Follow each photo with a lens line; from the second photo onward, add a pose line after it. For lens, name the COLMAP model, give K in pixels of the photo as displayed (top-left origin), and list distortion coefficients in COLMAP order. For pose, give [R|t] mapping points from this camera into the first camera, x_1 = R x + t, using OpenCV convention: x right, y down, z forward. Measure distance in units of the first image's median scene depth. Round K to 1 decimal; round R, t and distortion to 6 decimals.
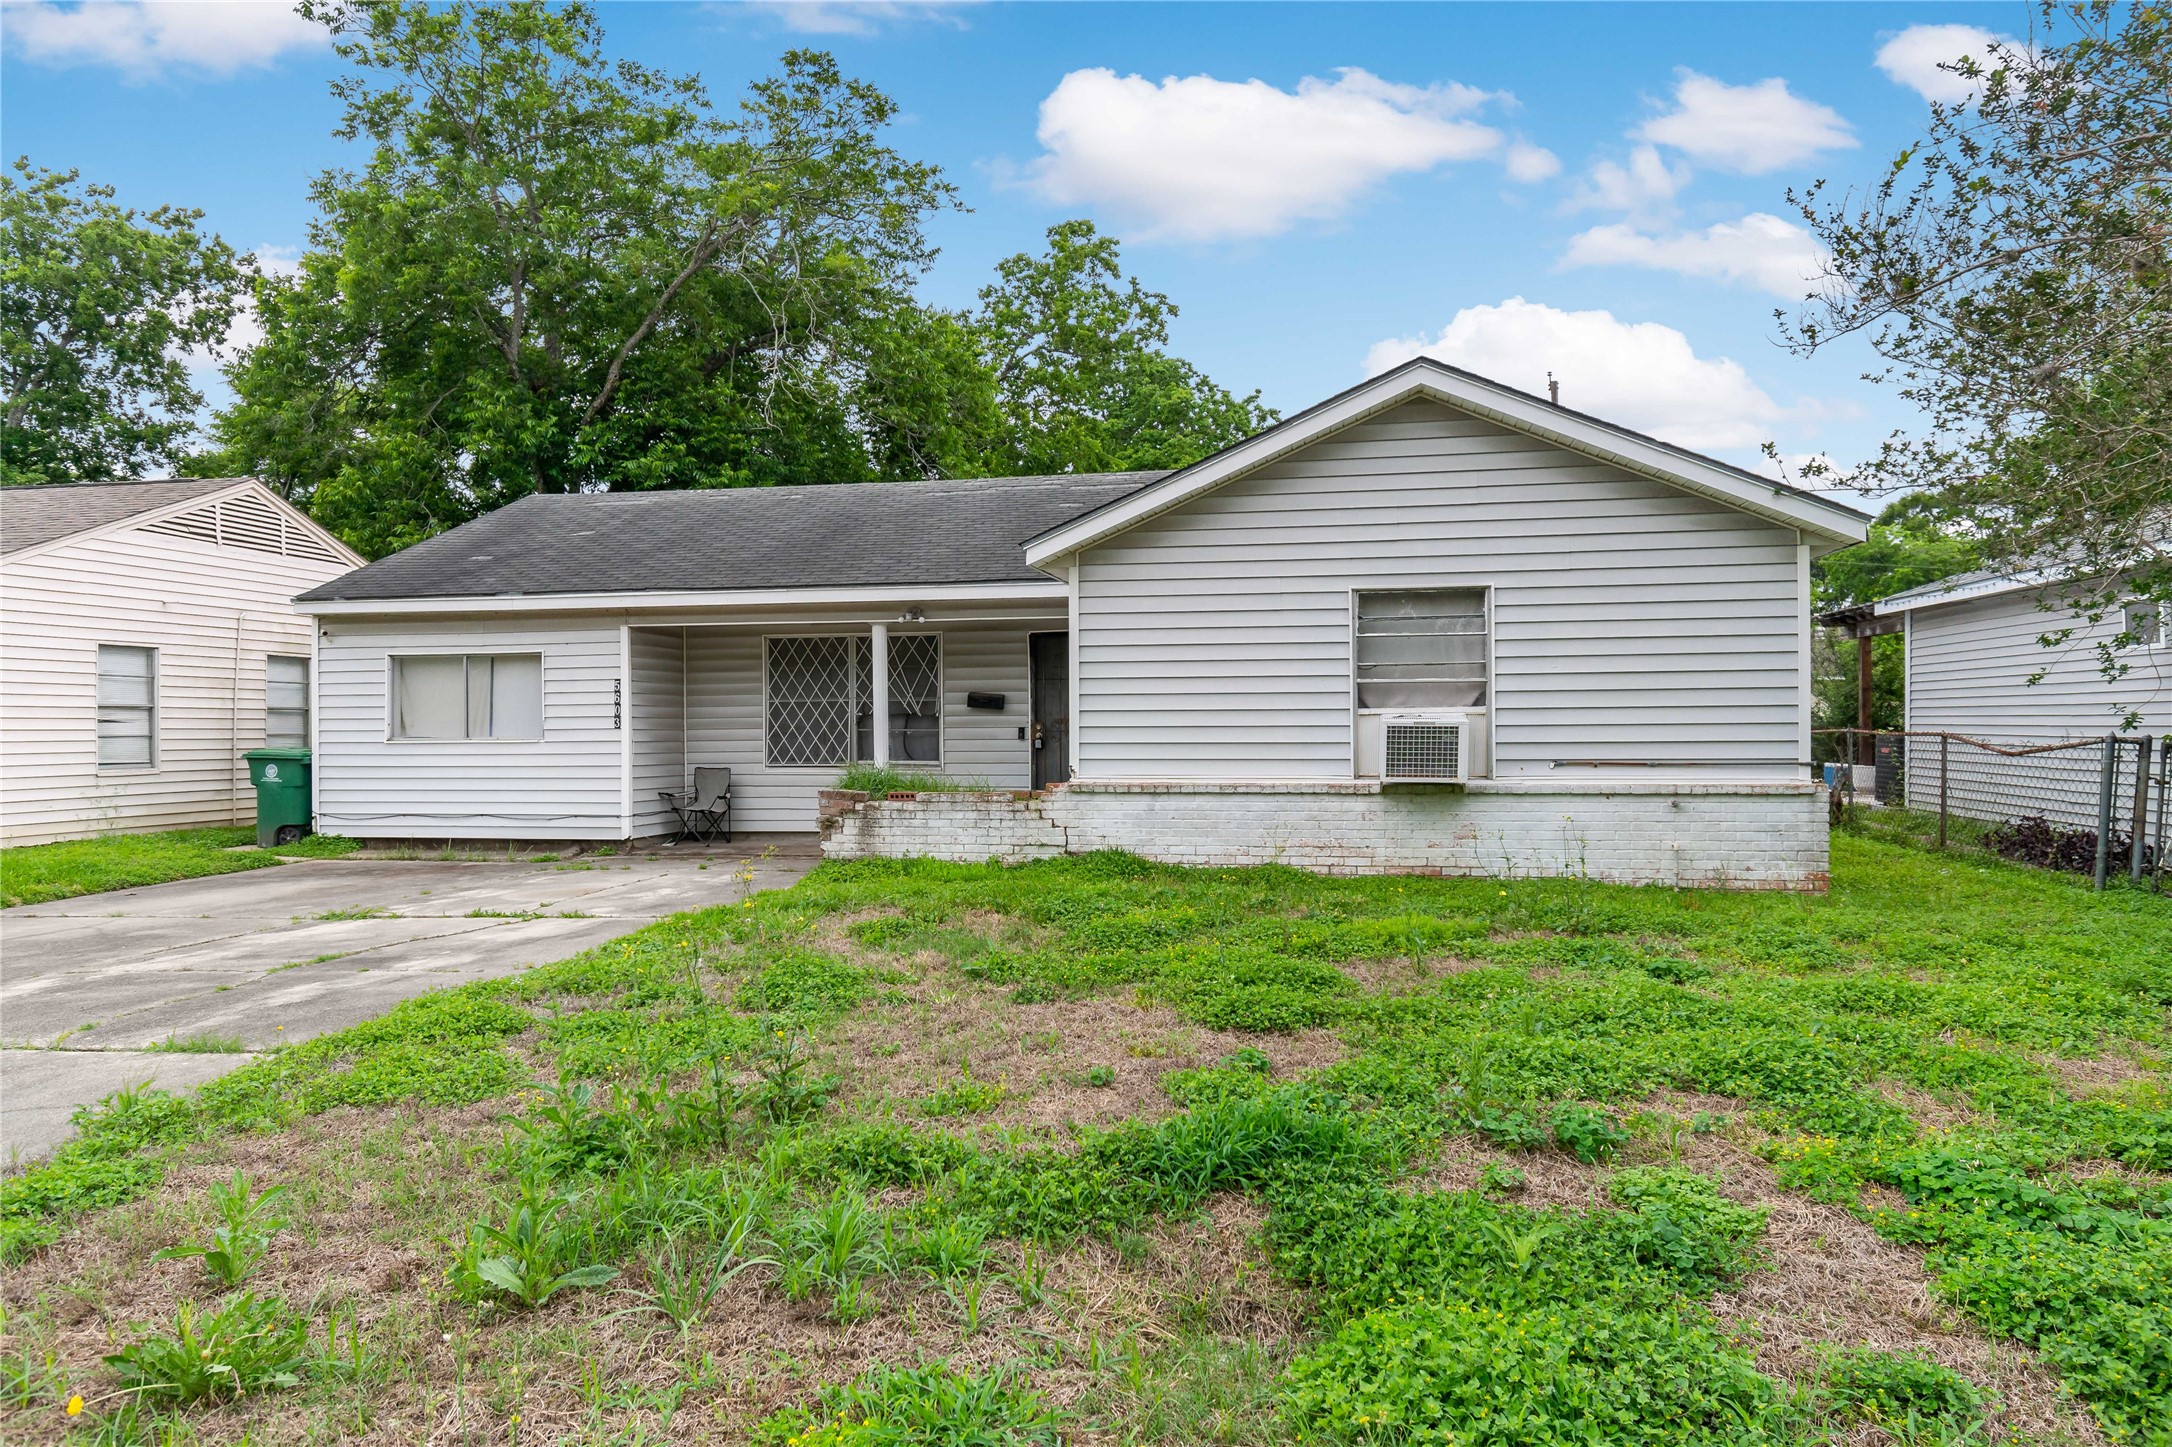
lens RADIAL K [[1392.1, 0, 1088.6], [0, 1392.1, 726.8], [0, 0, 1]] dist [-0.002725, -0.000106]
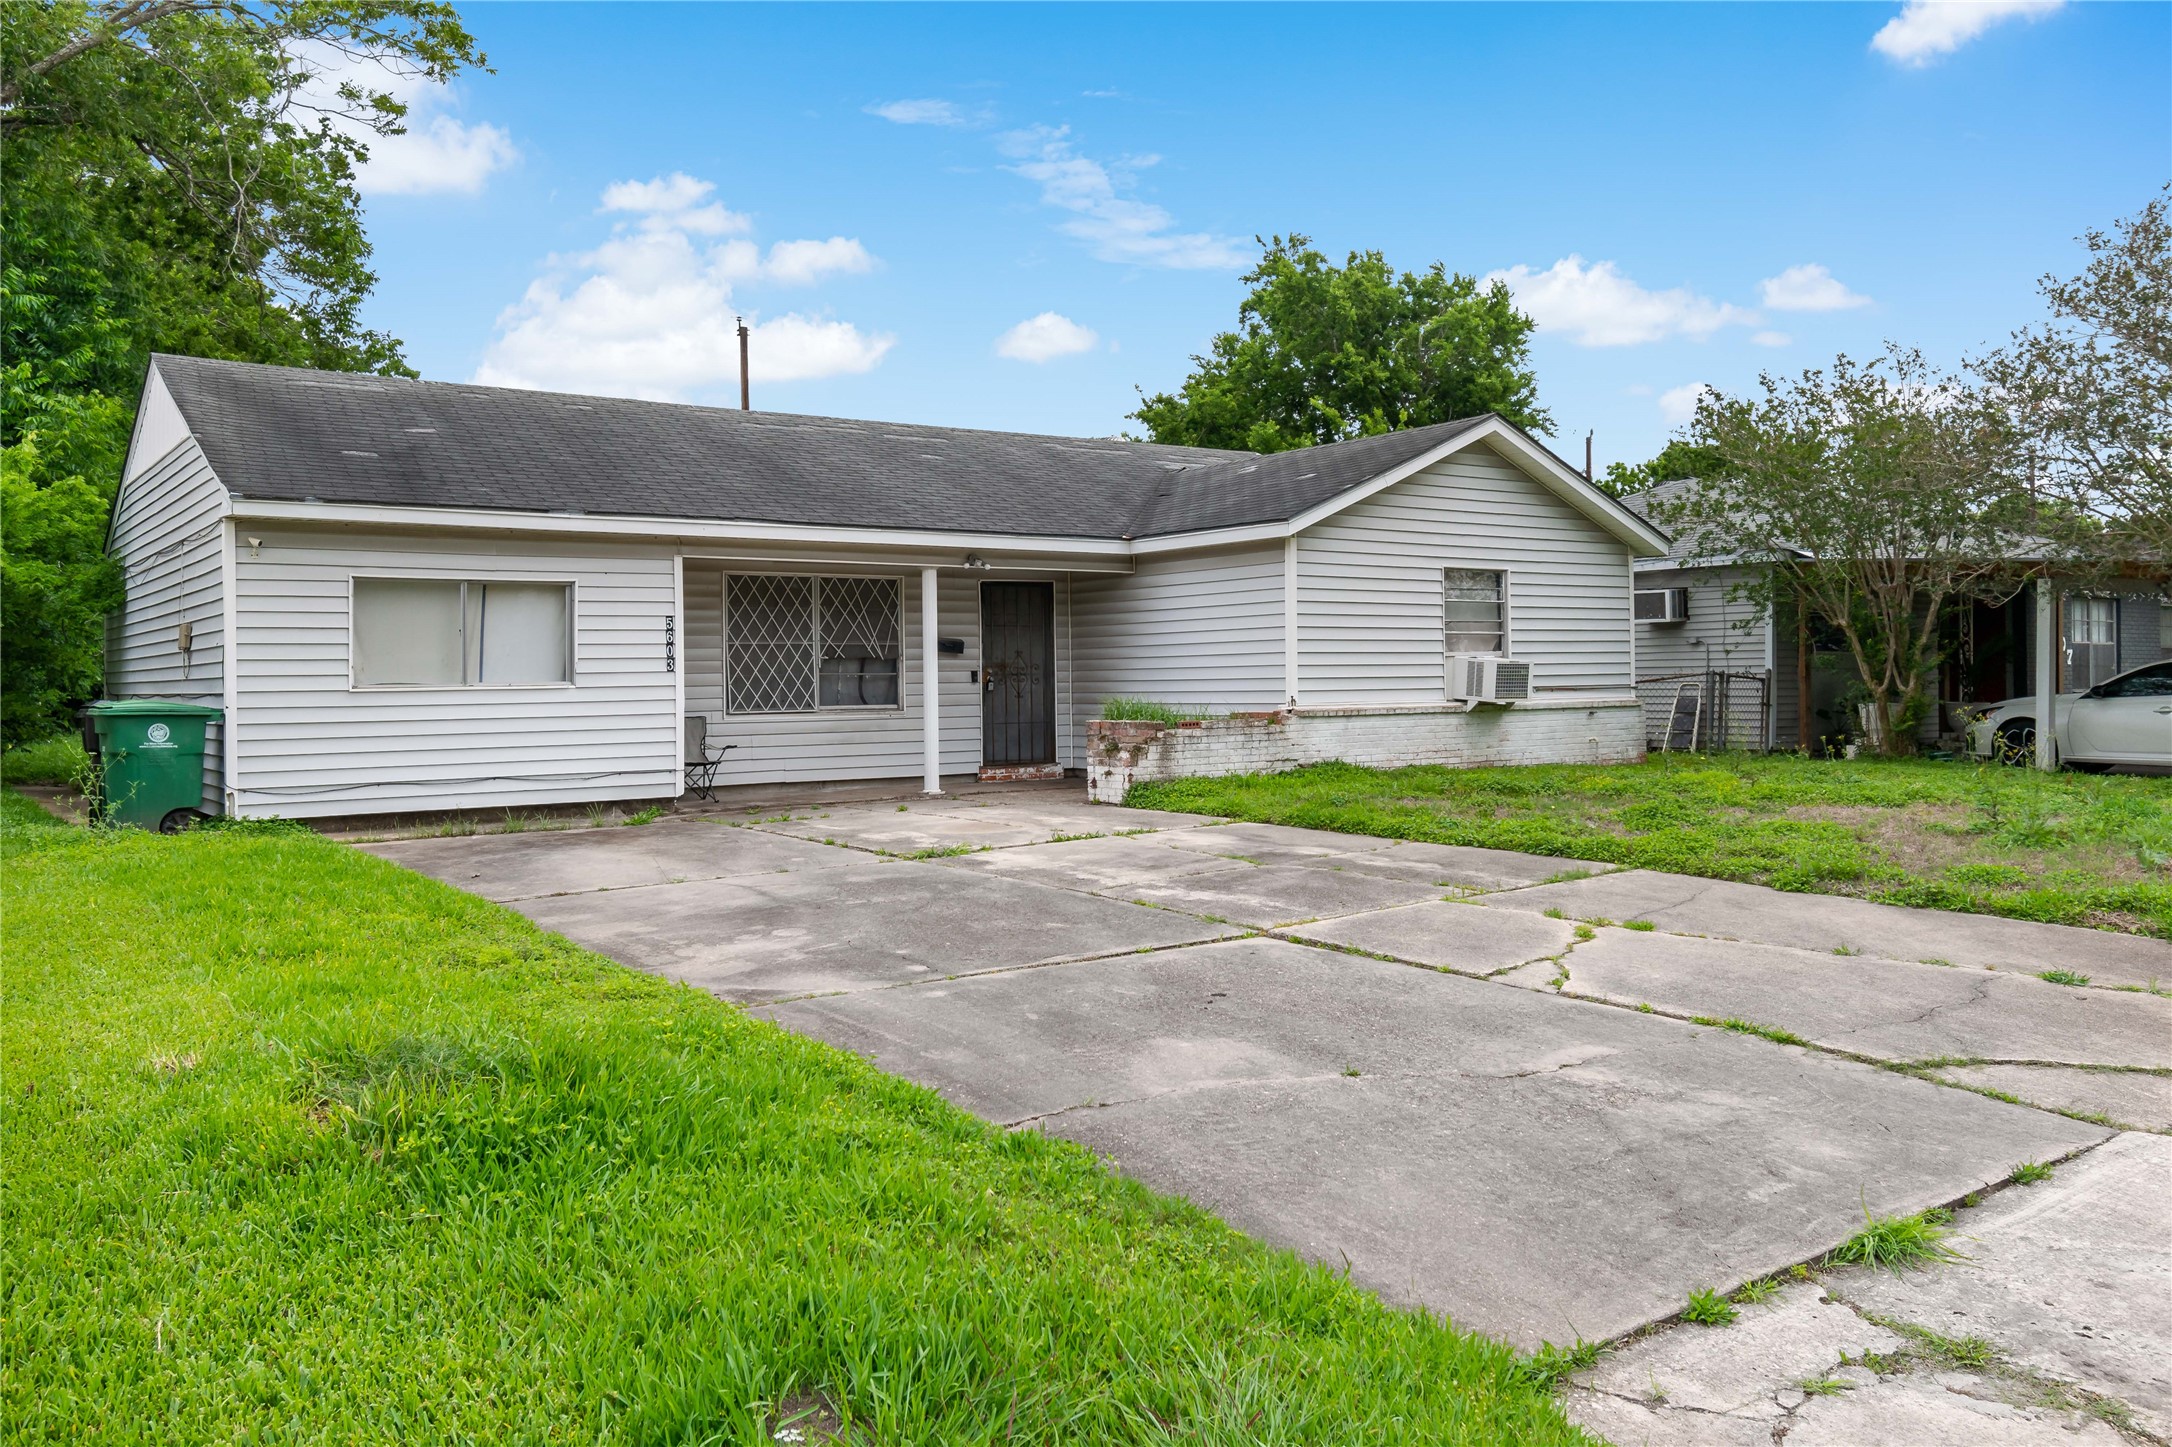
lens RADIAL K [[1673.9, 0, 1085.0], [0, 1673.9, 715.6], [0, 0, 1]] dist [0.005938, 0.000202]
pose [[0.687023, -0.020196, 0.726355, -0.935554], [0.008988, 0.999773, 0.019297, 0.011000], [-0.726580, -0.006729, 0.687049, 0.073265]]
